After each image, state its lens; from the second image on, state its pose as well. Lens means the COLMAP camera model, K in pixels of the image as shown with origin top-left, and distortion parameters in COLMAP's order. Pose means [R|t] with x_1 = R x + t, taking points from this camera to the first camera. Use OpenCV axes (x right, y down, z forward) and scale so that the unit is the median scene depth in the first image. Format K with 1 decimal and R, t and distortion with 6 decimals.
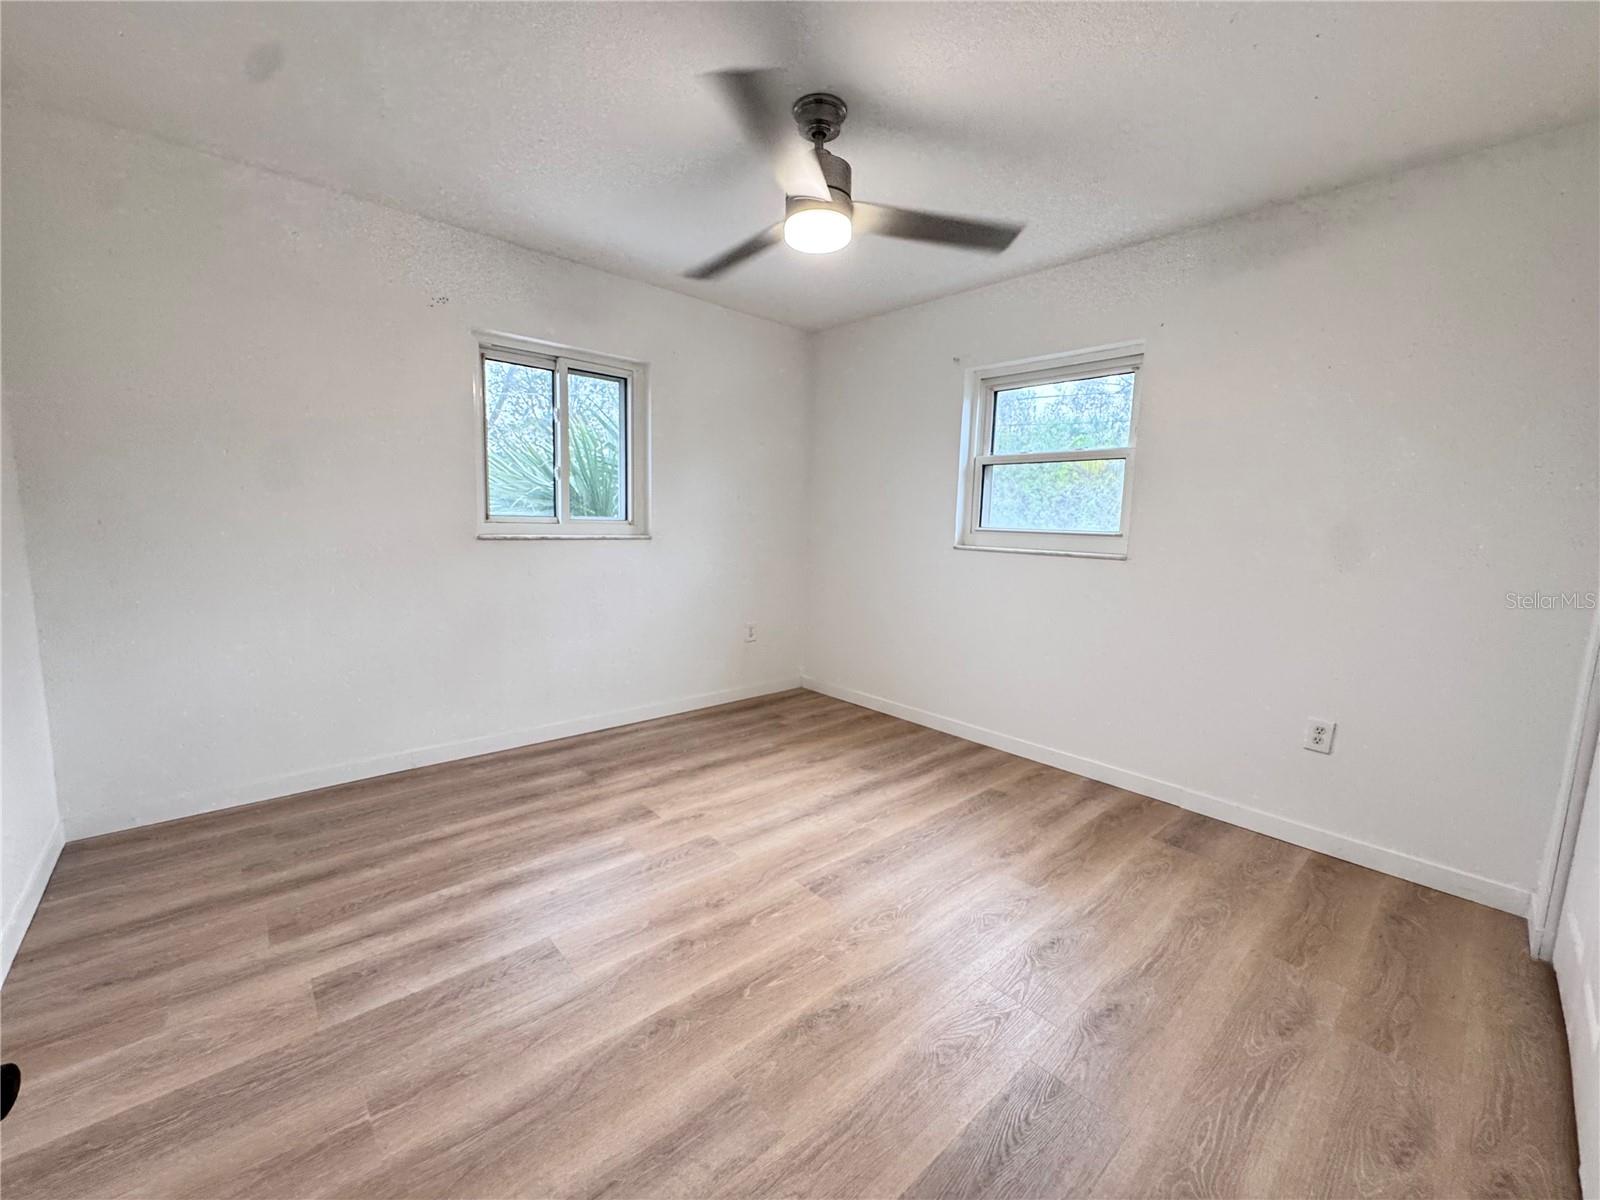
lens RADIAL K [[637.9, 0, 802.1], [0, 637.9, 605.0], [0, 0, 1]] dist [-0.004206, 0.000747]
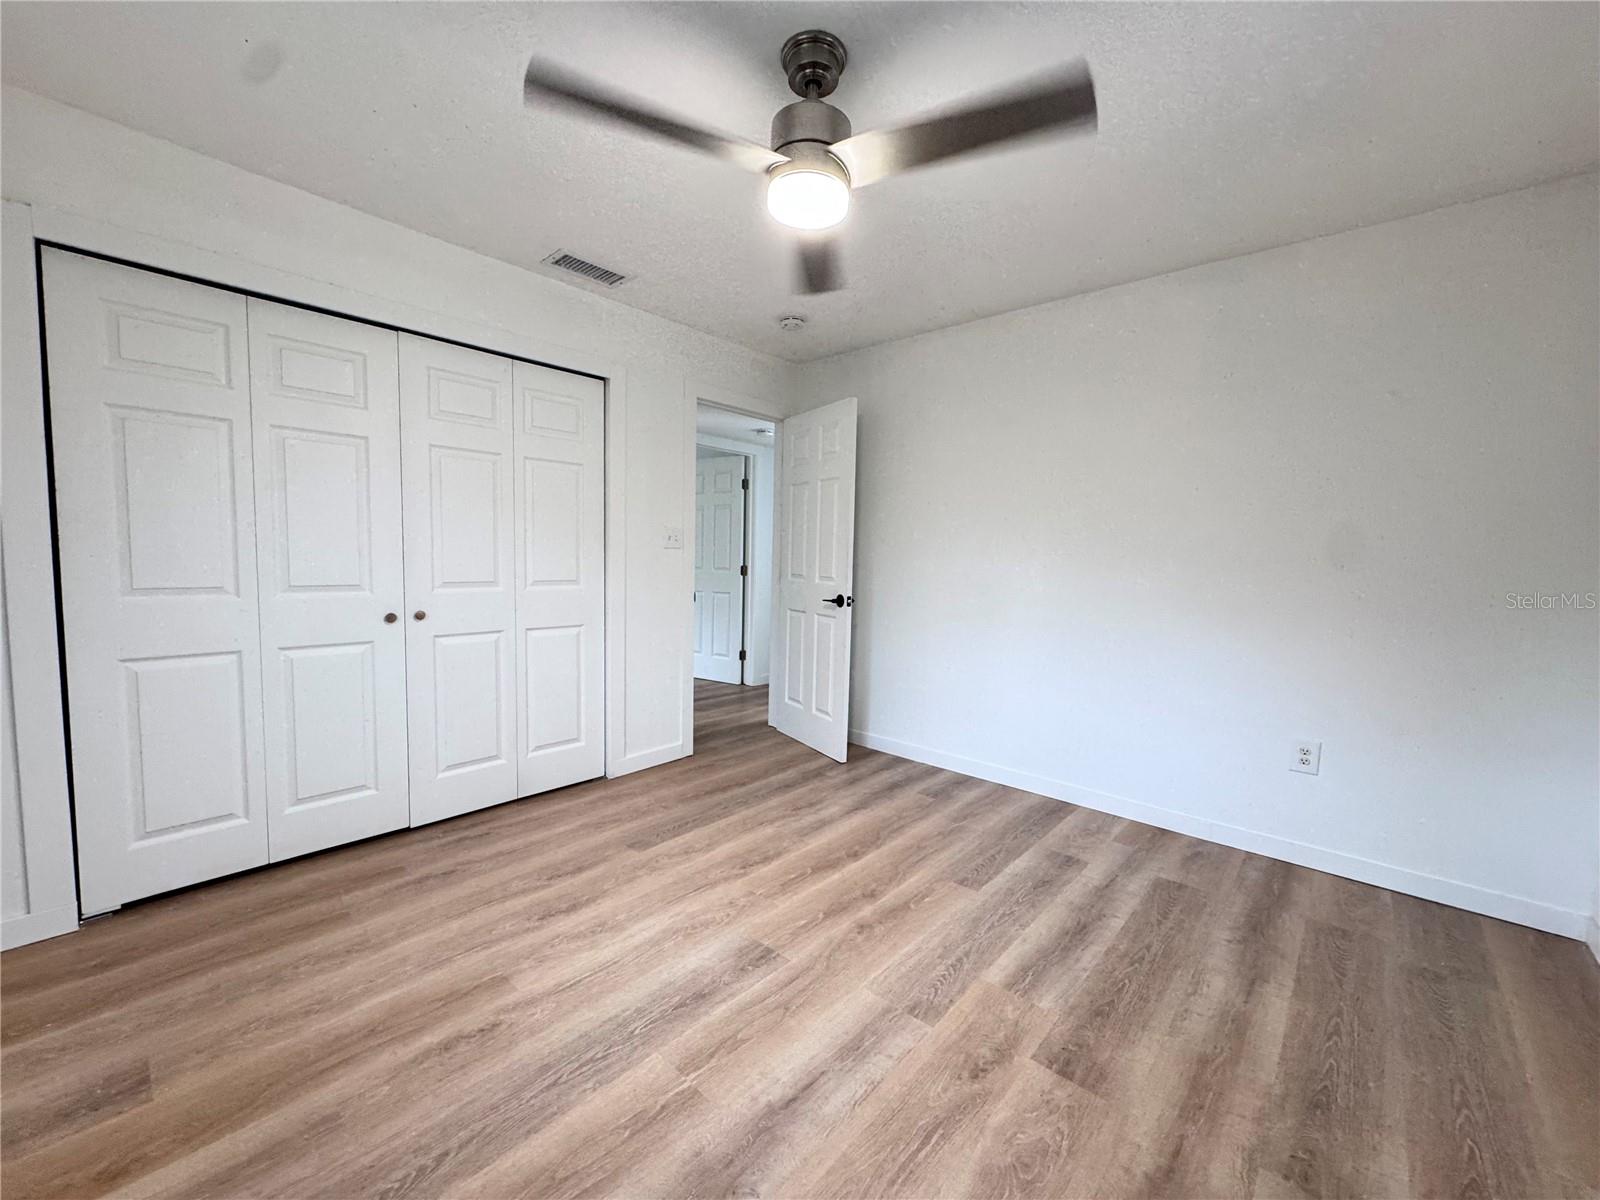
lens RADIAL K [[637.9, 0, 793.4], [0, 637.9, 596.9], [0, 0, 1]] dist [-0.004206, 0.000747]
pose [[-0.994234, -0.044460, -0.097585, 0.093638], [-0.063152, 0.978219, 0.197738, -0.232428], [0.086668, 0.202760, -0.975386, 1.773538]]
